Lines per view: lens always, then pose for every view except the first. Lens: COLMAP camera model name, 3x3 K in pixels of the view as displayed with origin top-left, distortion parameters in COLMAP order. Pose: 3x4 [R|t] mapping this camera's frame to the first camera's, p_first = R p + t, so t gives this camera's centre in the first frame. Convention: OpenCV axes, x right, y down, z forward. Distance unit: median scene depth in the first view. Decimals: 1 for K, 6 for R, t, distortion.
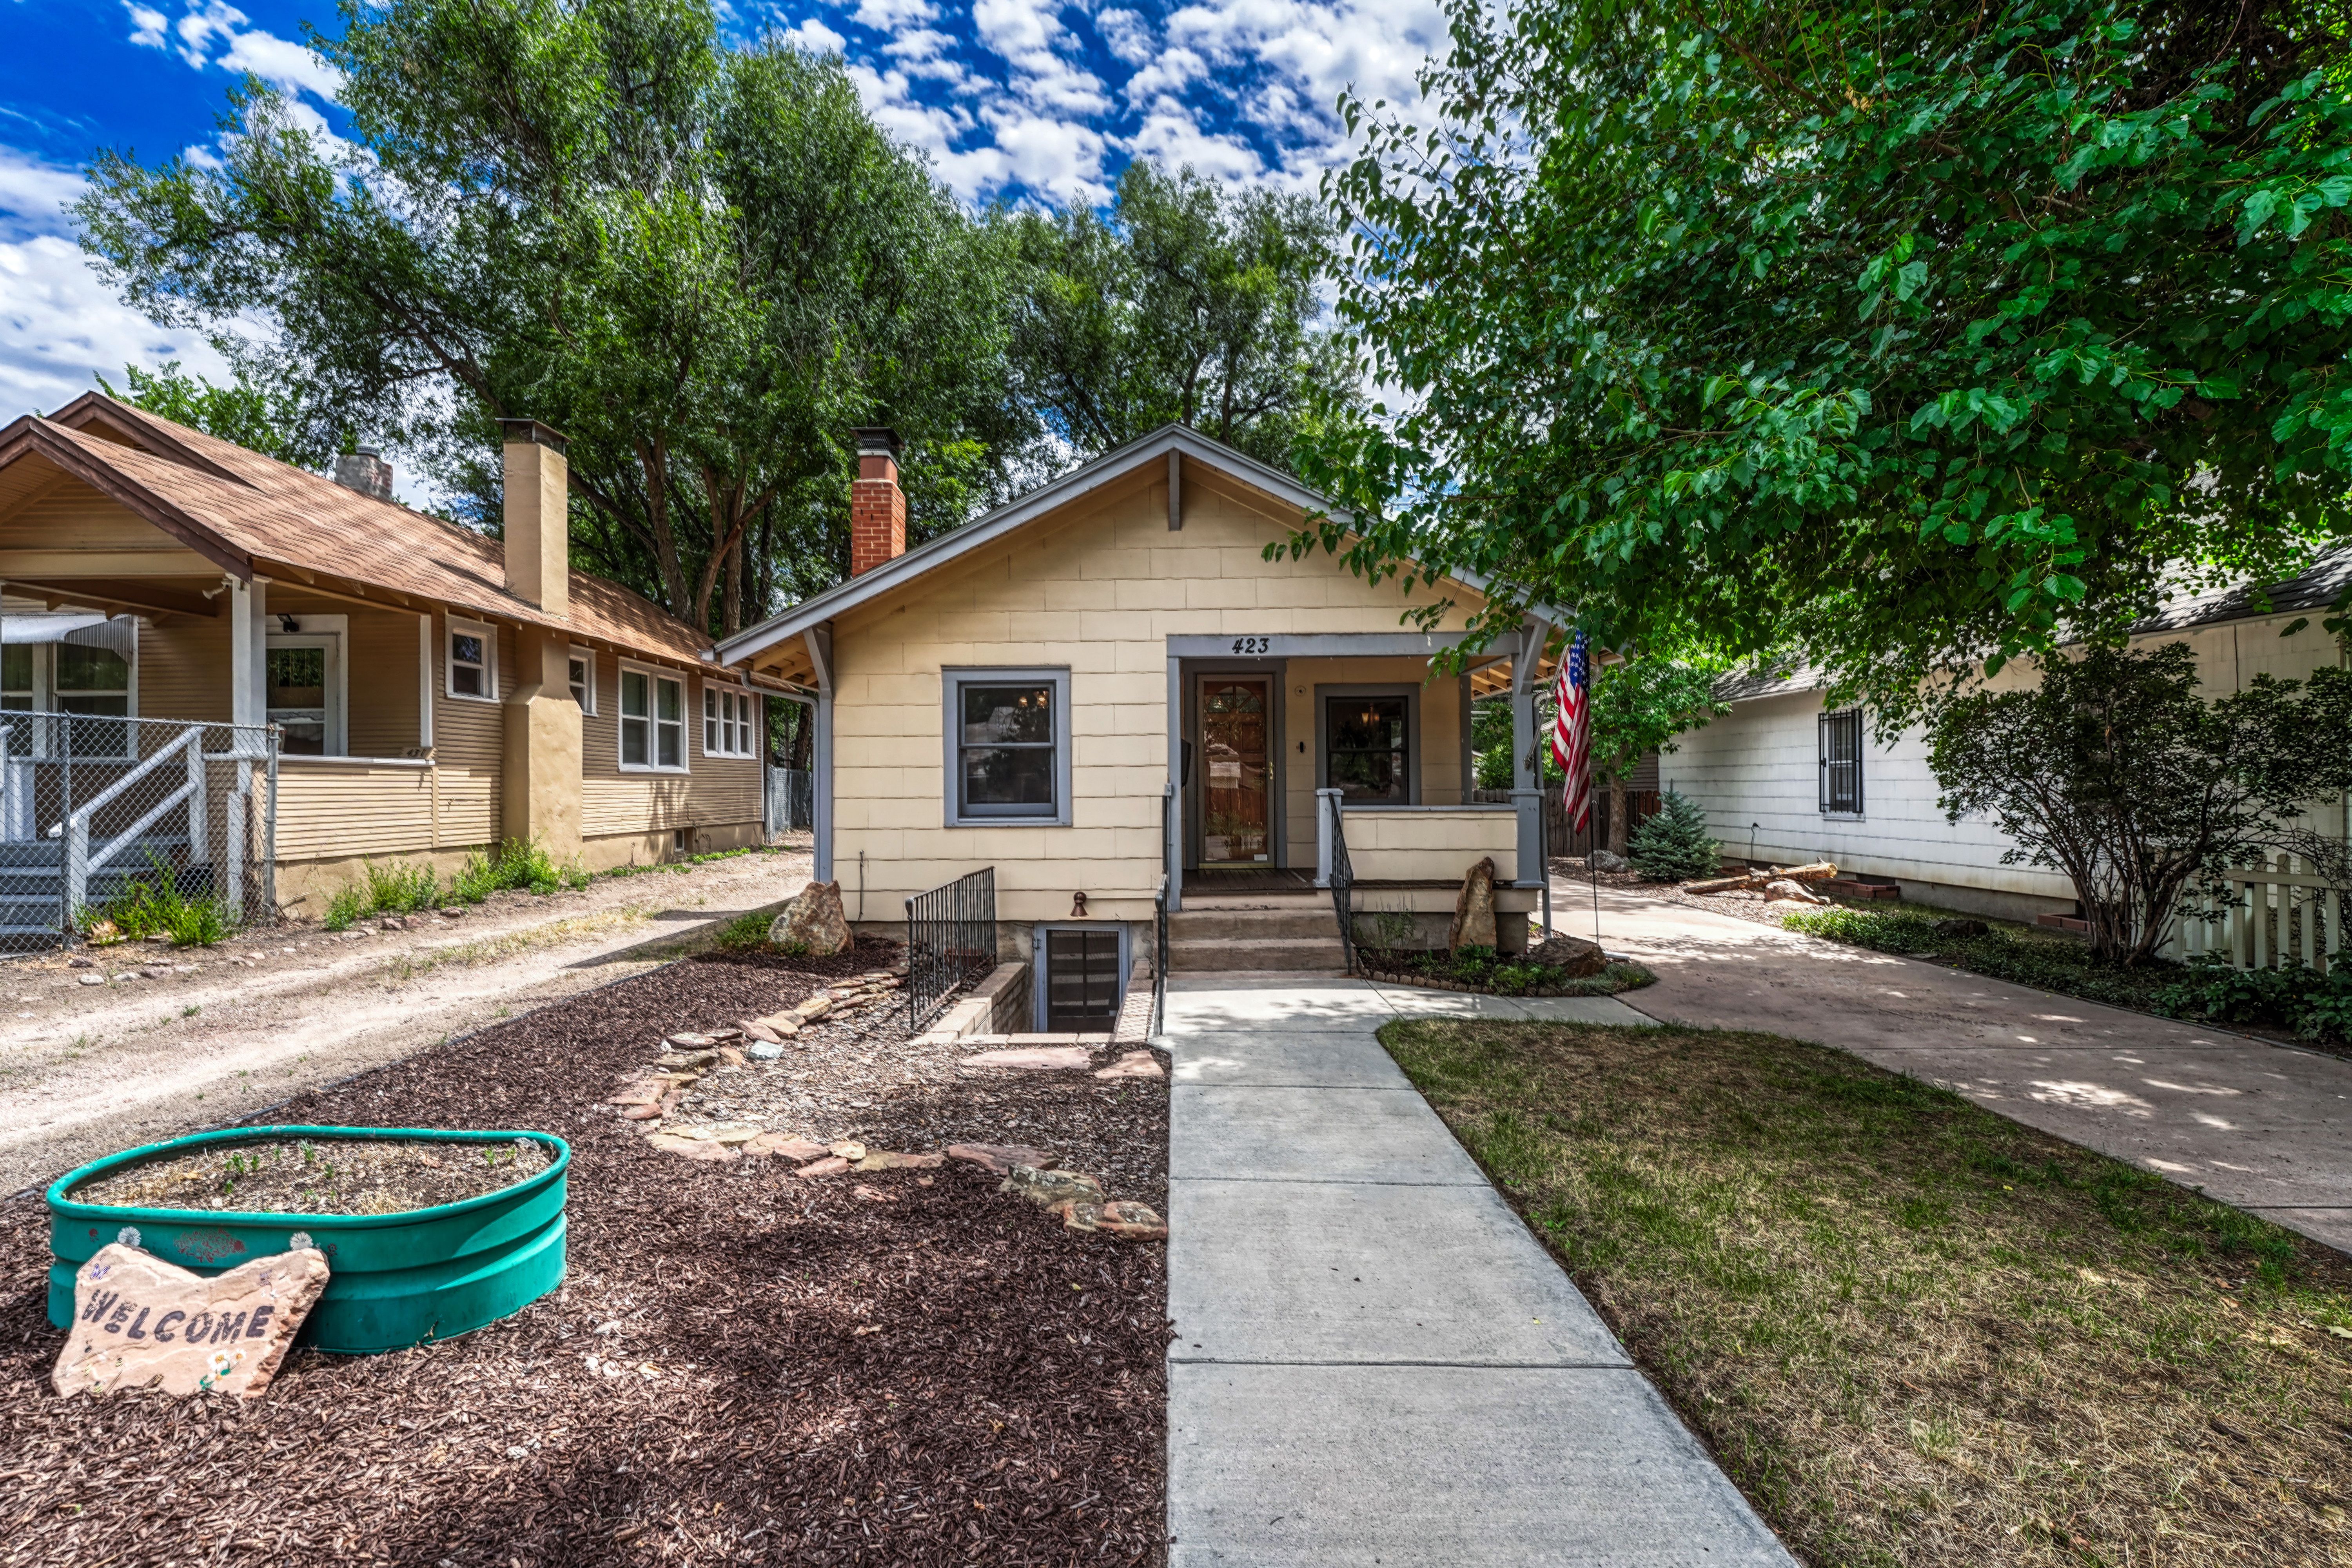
lens RADIAL K [[1004.1, 0, 1176.0], [0, 1004.1, 784.0], [0, 0, 1]] dist [0.000035, -0.000005]
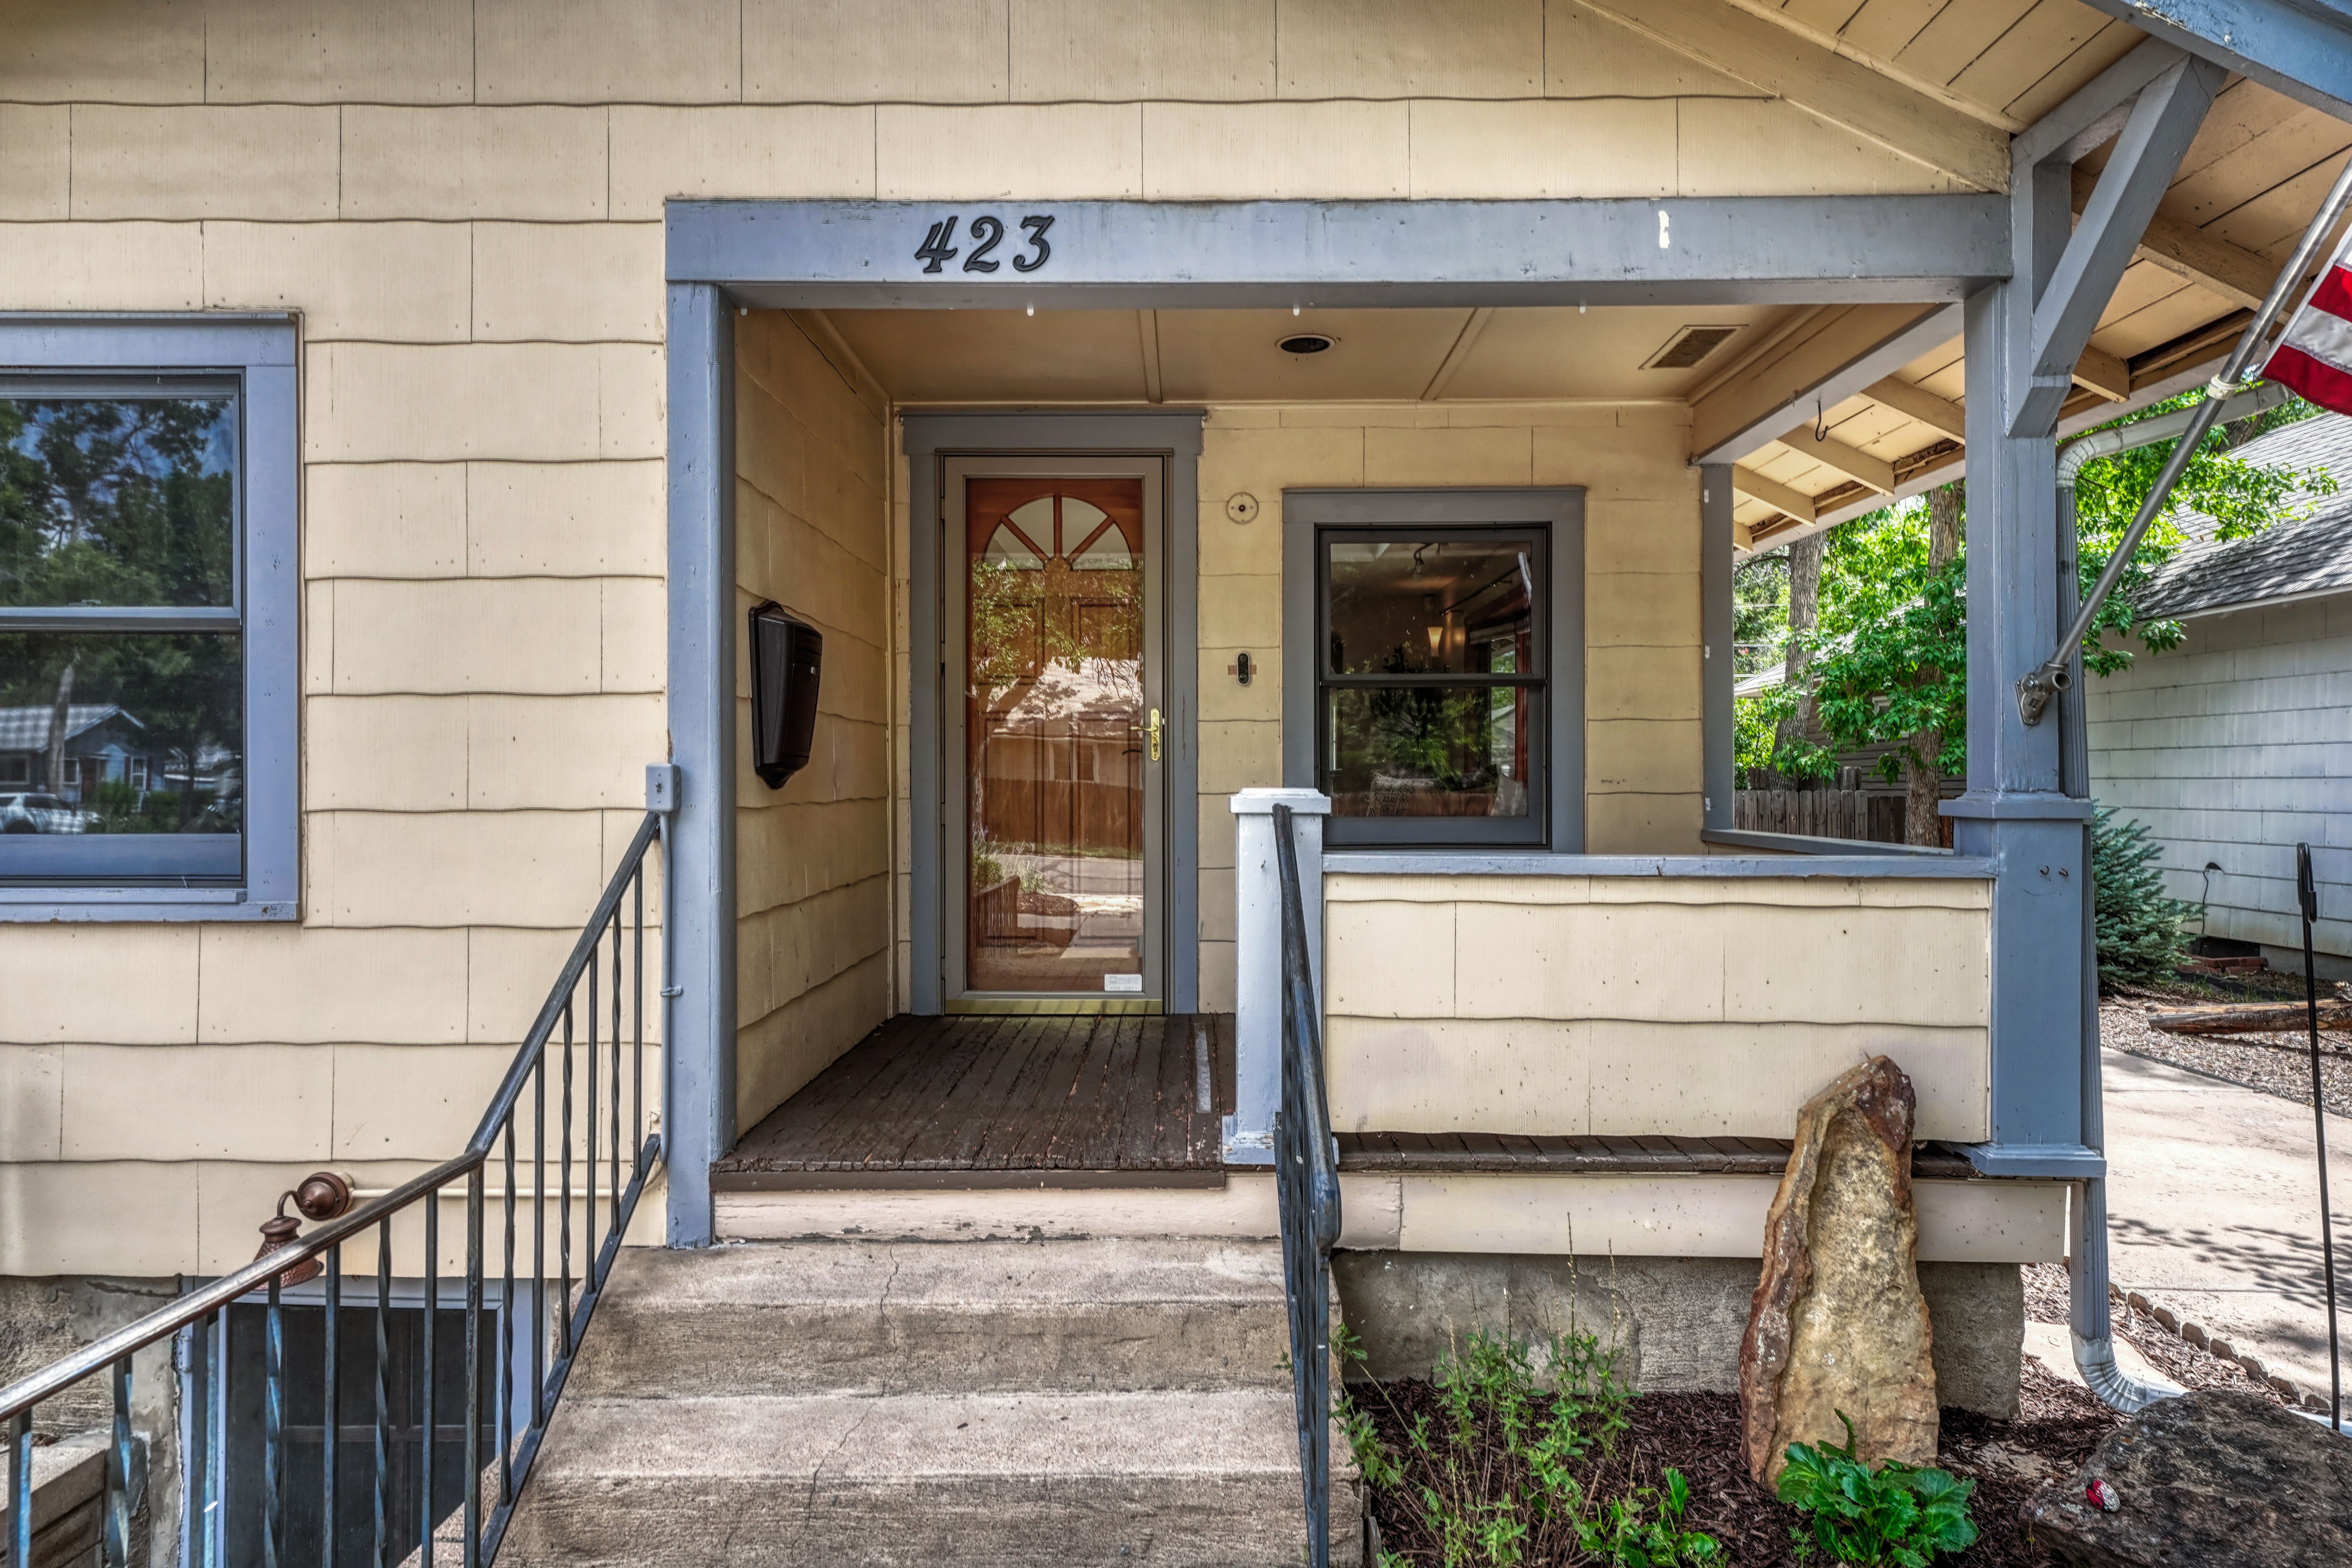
lens RADIAL K [[1371.1, 0, 1176.0], [0, 1371.1, 784.0], [0, 0, 1]] dist [-0.000980, -0.000385]
pose [[0.999947, 0.009004, -0.004948, 0.127528], [-0.008978, 0.999945, 0.005371, 0.001659], [0.004996, -0.005327, 0.999973, 0.639386]]
